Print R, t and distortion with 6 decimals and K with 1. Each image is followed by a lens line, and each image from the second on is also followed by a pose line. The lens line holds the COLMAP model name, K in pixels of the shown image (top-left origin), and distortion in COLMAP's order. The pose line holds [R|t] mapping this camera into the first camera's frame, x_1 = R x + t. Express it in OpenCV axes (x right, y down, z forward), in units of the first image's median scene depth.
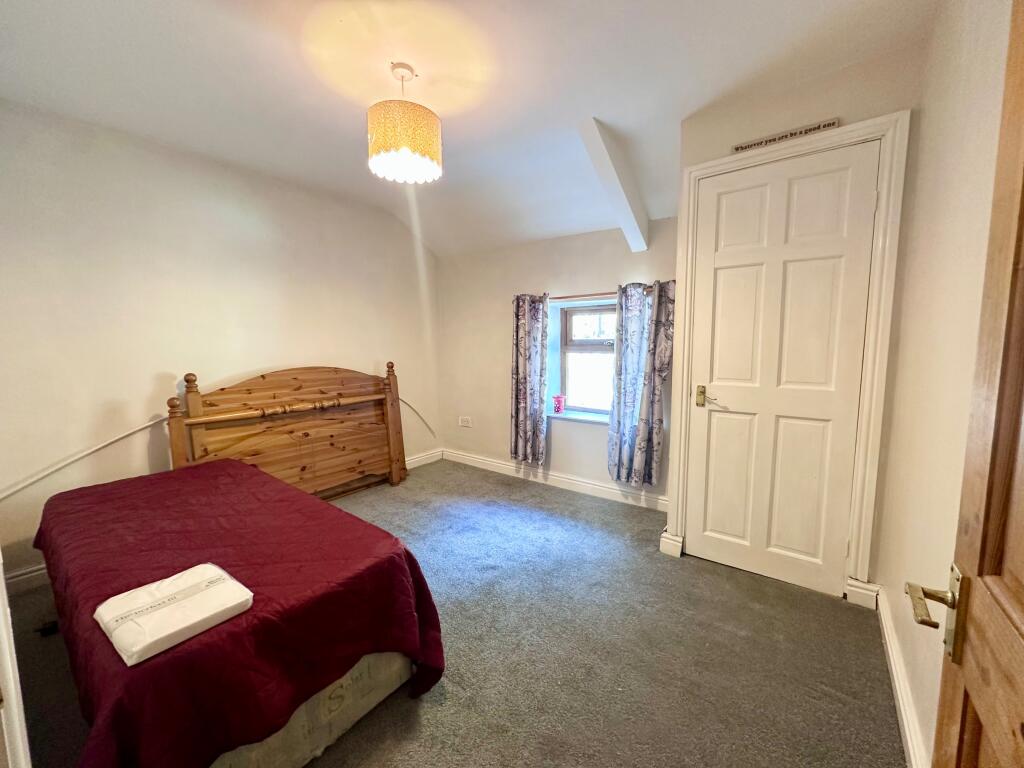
lens RADIAL K [[408.7, 0, 512.0], [0, 408.7, 384.0], [0, 0, 1]] dist [-0.002228, -0.000184]
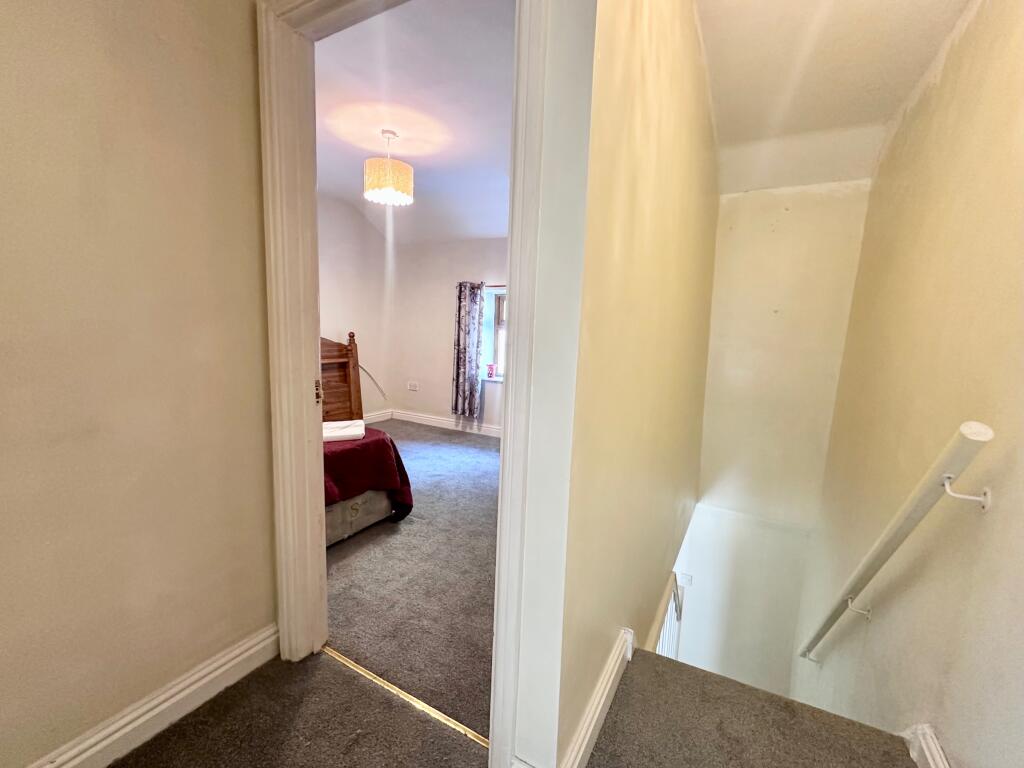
lens RADIAL K [[408.7, 0, 512.0], [0, 408.7, 384.0], [0, 0, 1]] dist [-0.002228, -0.000184]
pose [[0.988861, 0.021527, 0.147276, -0.007483], [-0.027352, 0.998917, 0.037640, 0.042633], [-0.146306, -0.041249, 0.988379, -0.270559]]
